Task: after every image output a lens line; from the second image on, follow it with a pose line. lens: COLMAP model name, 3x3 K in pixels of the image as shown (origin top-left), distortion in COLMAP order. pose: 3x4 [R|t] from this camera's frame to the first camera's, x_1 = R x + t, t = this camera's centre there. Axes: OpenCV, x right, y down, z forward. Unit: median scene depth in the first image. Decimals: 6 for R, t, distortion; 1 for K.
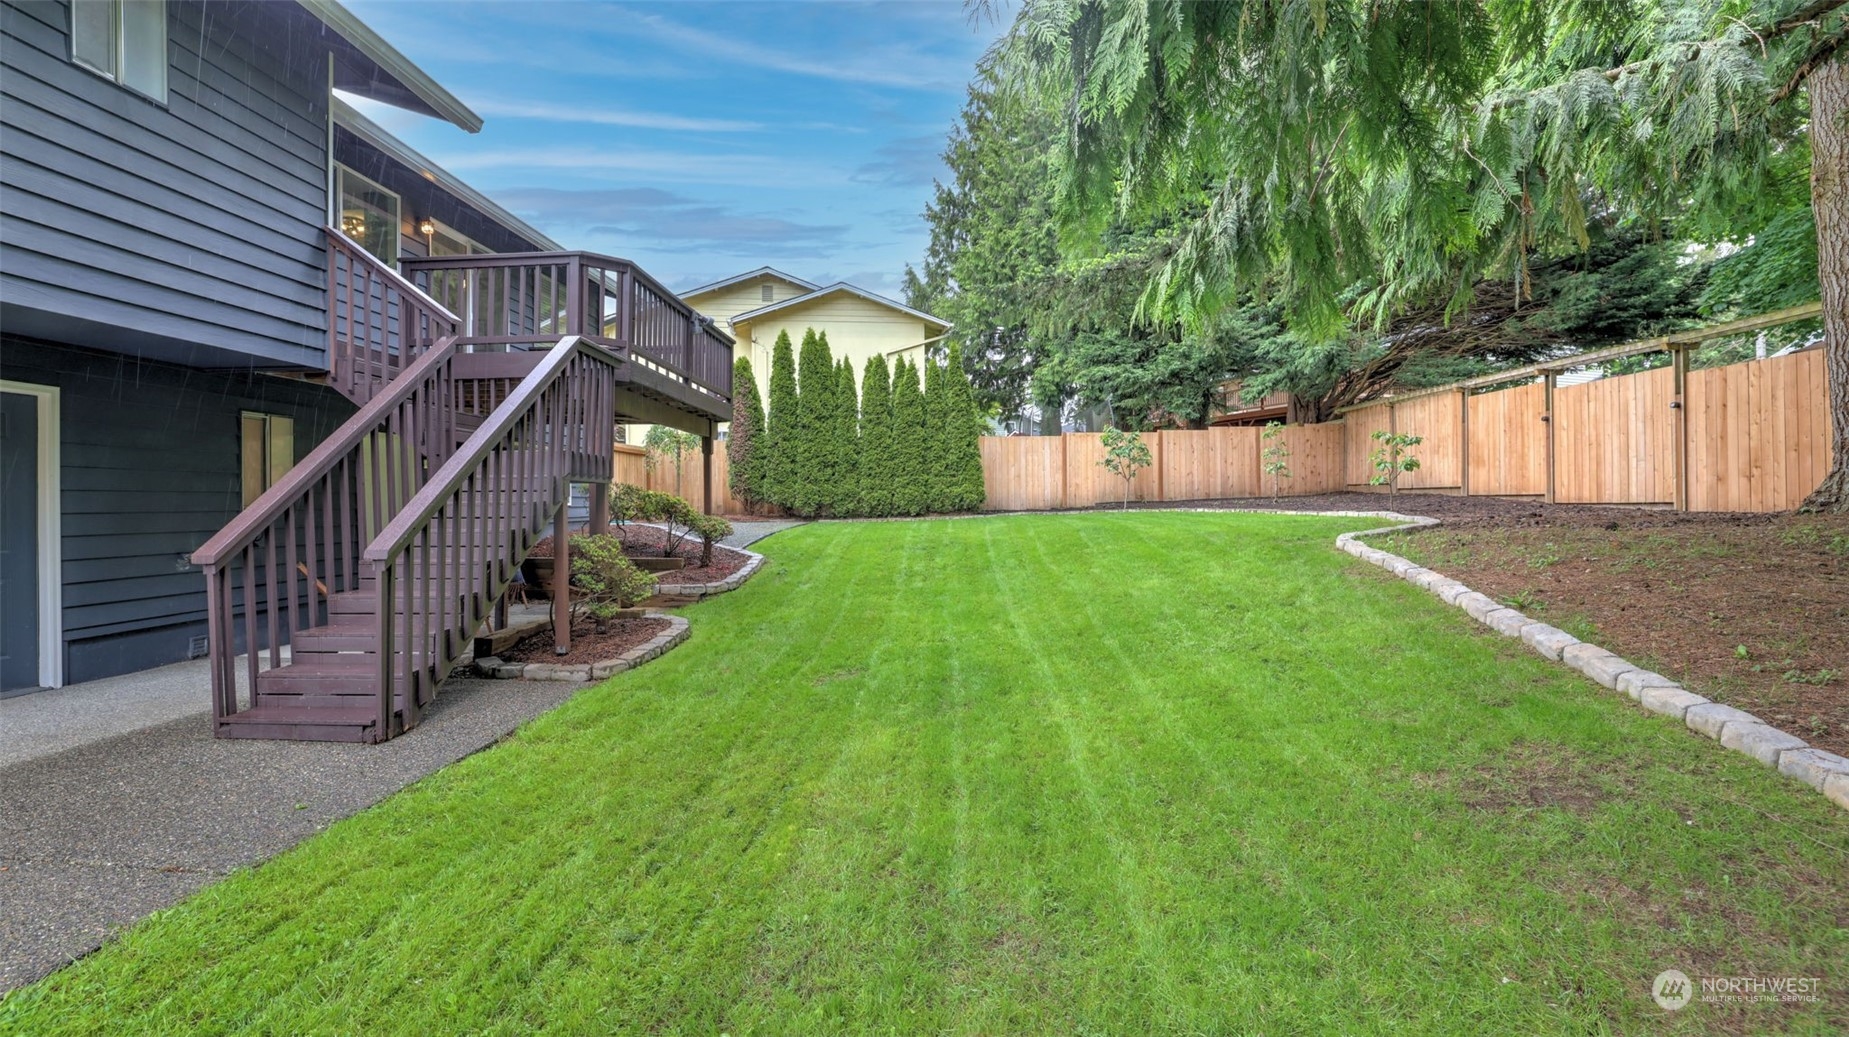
lens RADIAL K [[849.2, 0, 916.0], [0, 849.2, 500.4], [0, 0, 1]] dist [-0.046598, 0.023194]
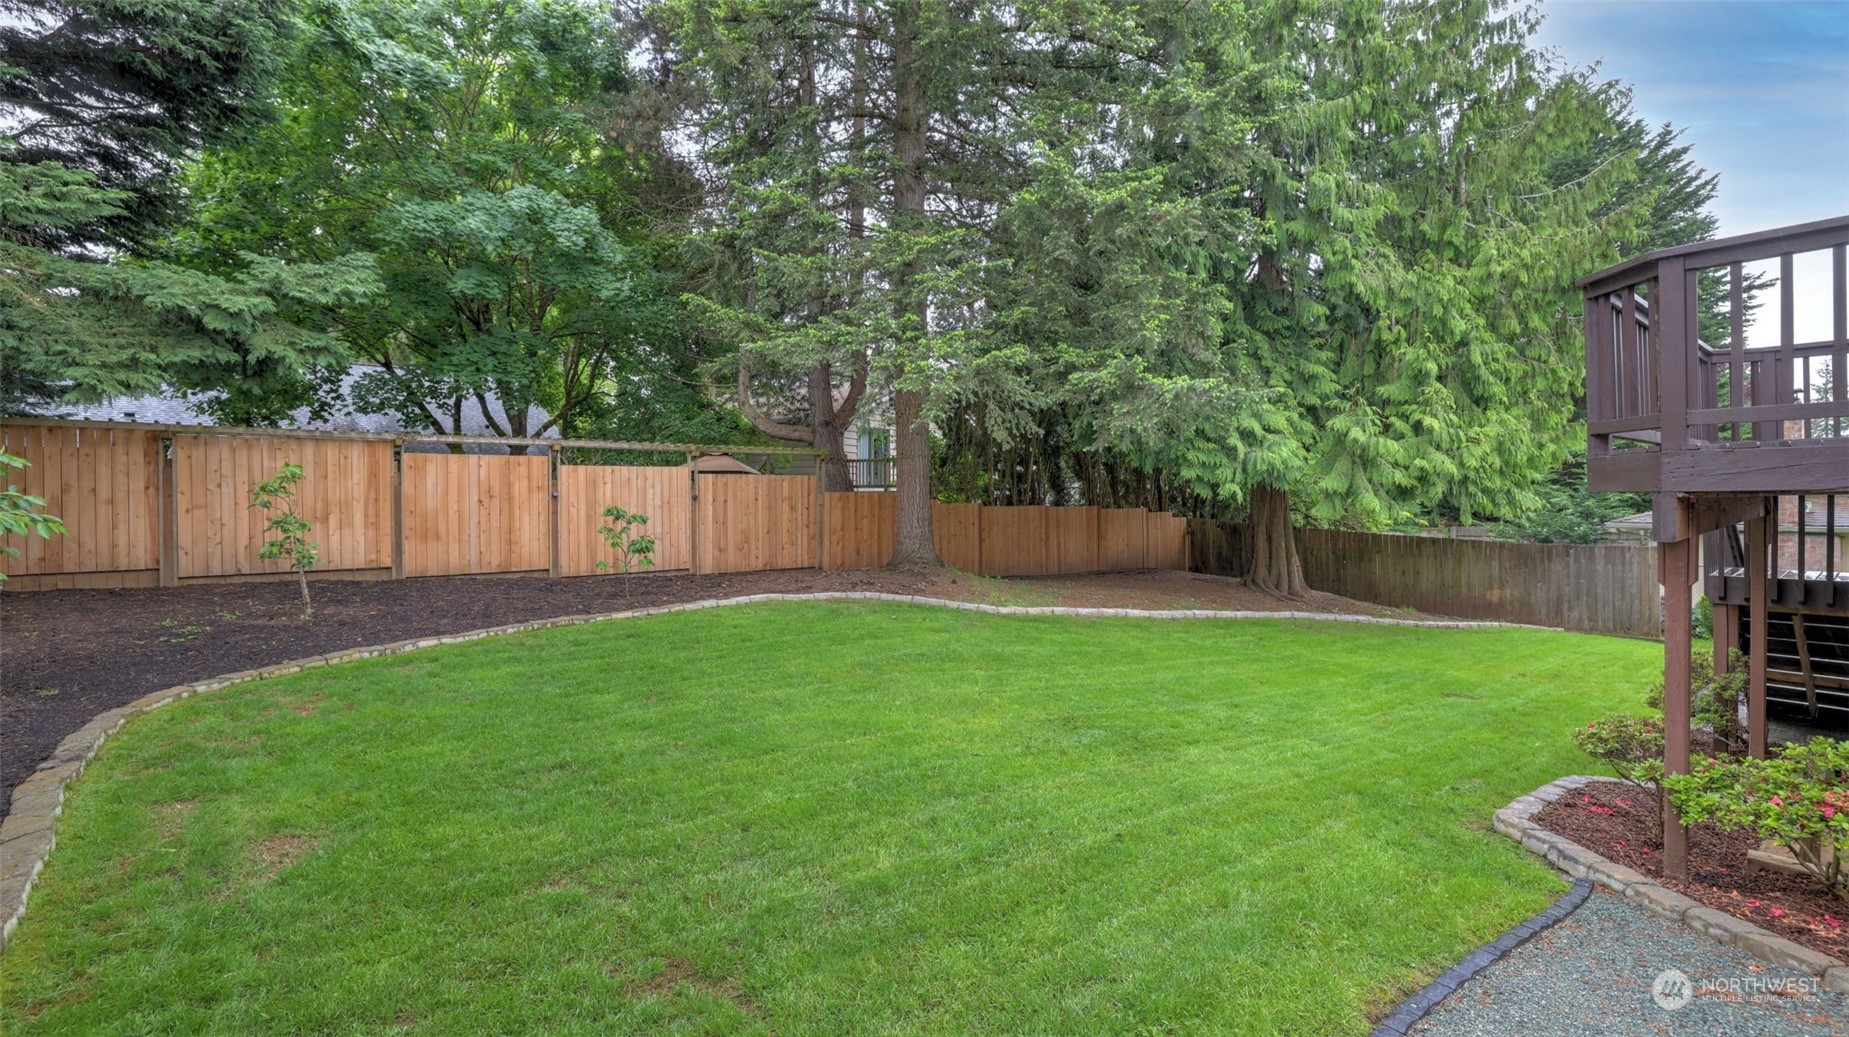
lens RADIAL K [[796.7, 0, 912.5], [0, 796.7, 498.6], [0, 0, 1]] dist [-0.037809, 0.019003]
pose [[-0.647822, 0.017150, 0.761599, -0.311247], [0.013929, 0.999846, -0.010666, -0.093286], [-0.761665, 0.003699, -0.647961, 1.578147]]
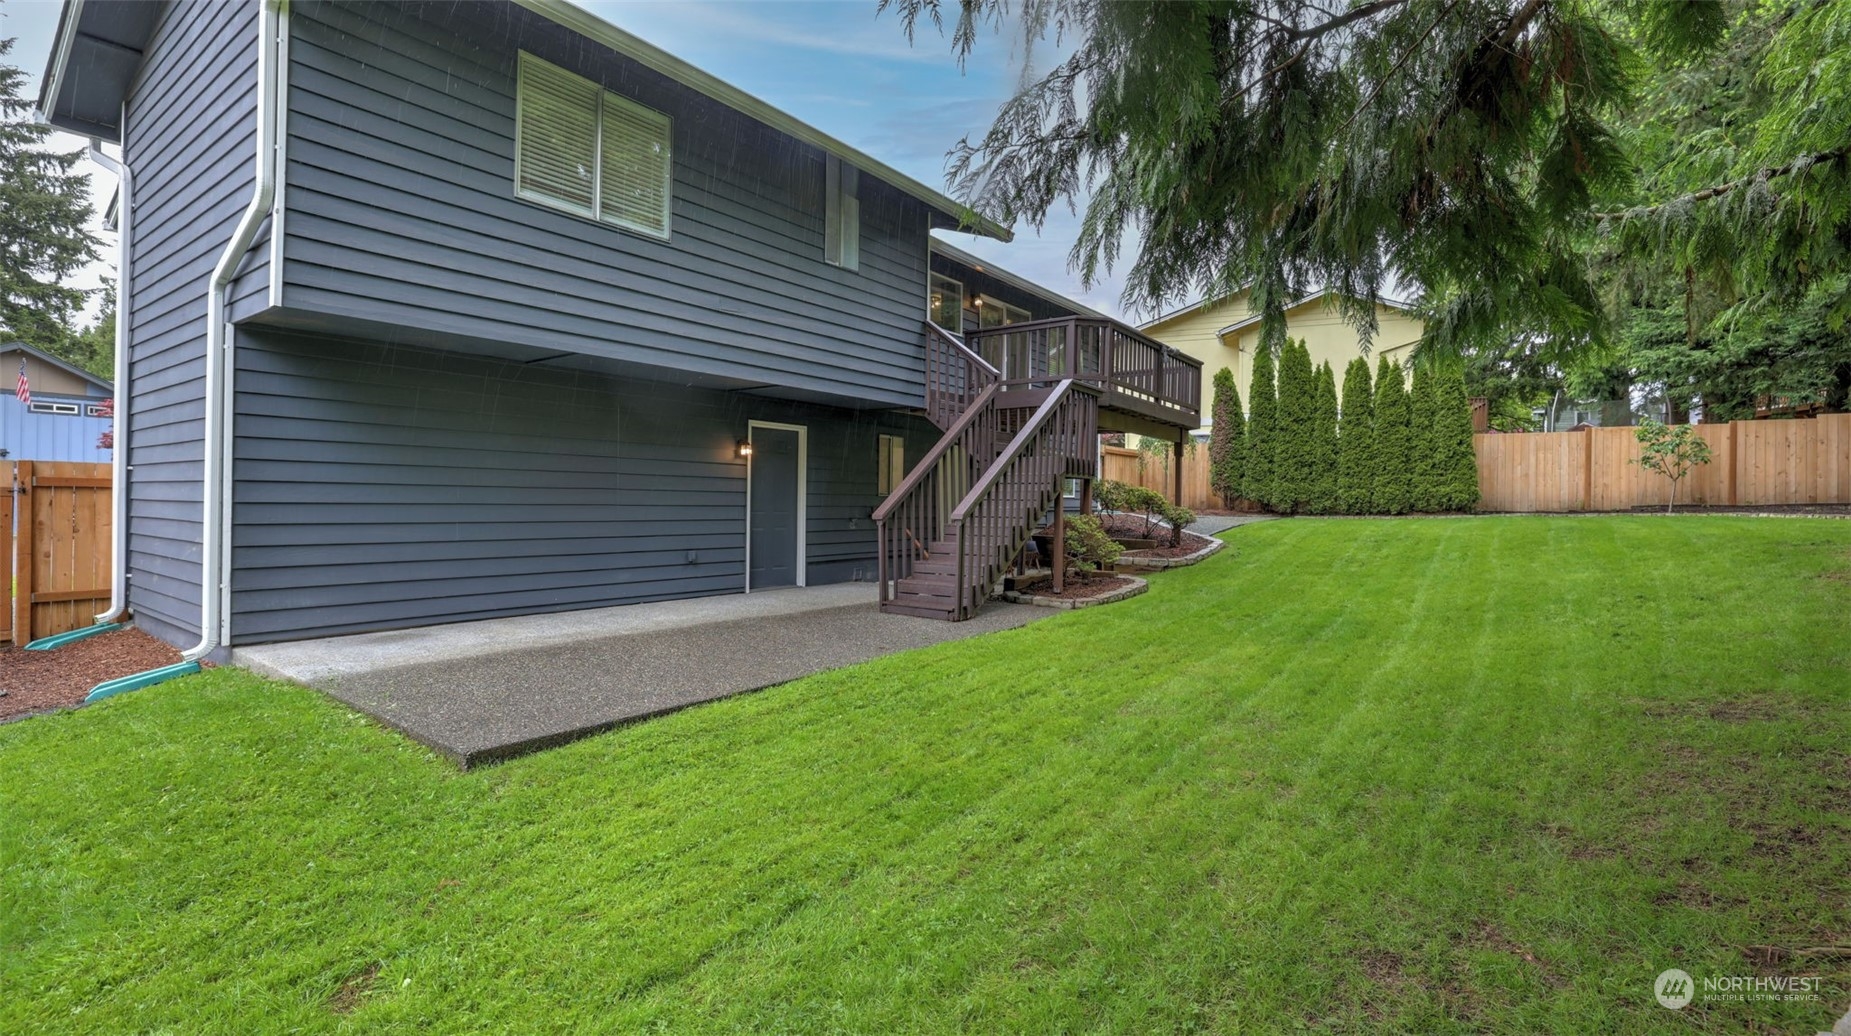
lens RADIAL K [[850.1, 0, 917.0], [0, 850.1, 499.9], [0, 0, 1]] dist [-0.046598, 0.023194]
pose [[0.831978, 0.015671, -0.554588, 0.129265], [-0.015865, 0.999864, 0.004453, 0.009061], [0.554582, 0.005094, 0.832113, -0.247941]]
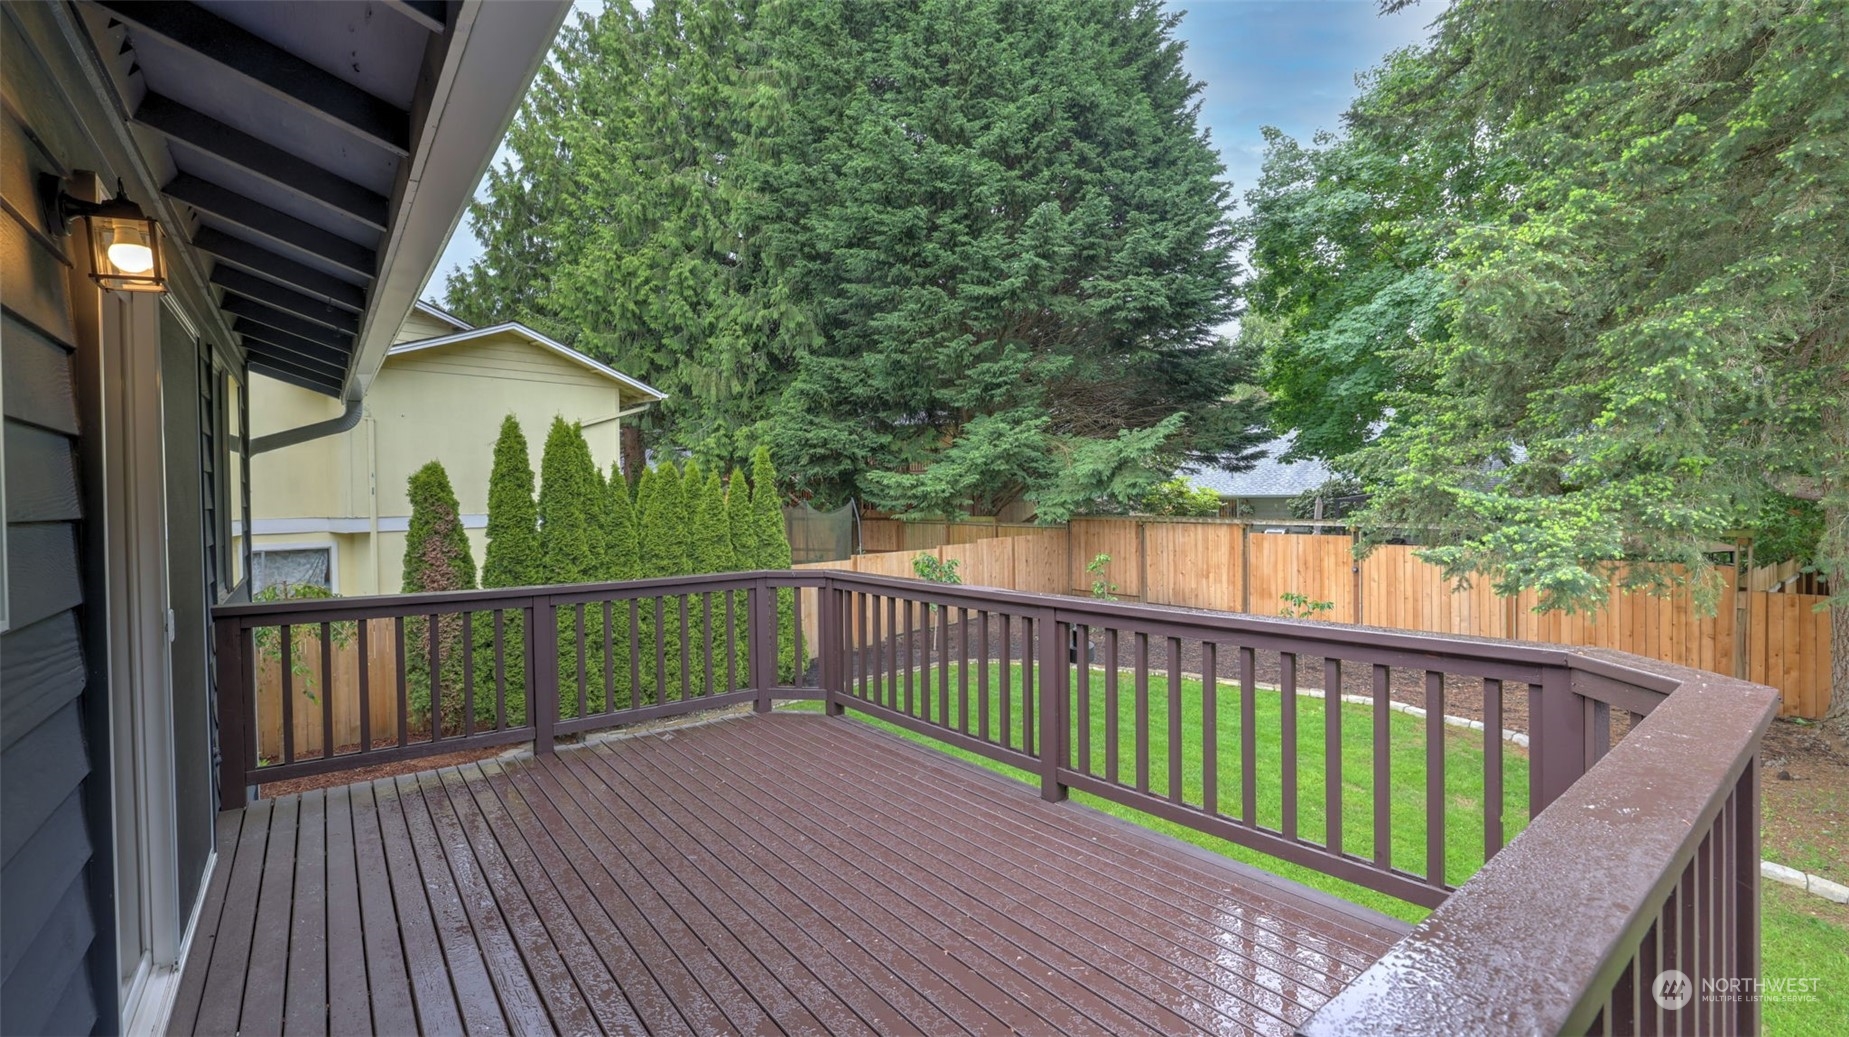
lens RADIAL K [[796.7, 0, 912.5], [0, 796.7, 498.6], [0, 0, 1]] dist [-0.037809, 0.019003]
pose [[0.764092, -0.007076, 0.645068, -0.500994], [0.005929, 0.999975, 0.003947, -0.249068], [-0.645080, 0.000809, 0.764115, 0.689324]]
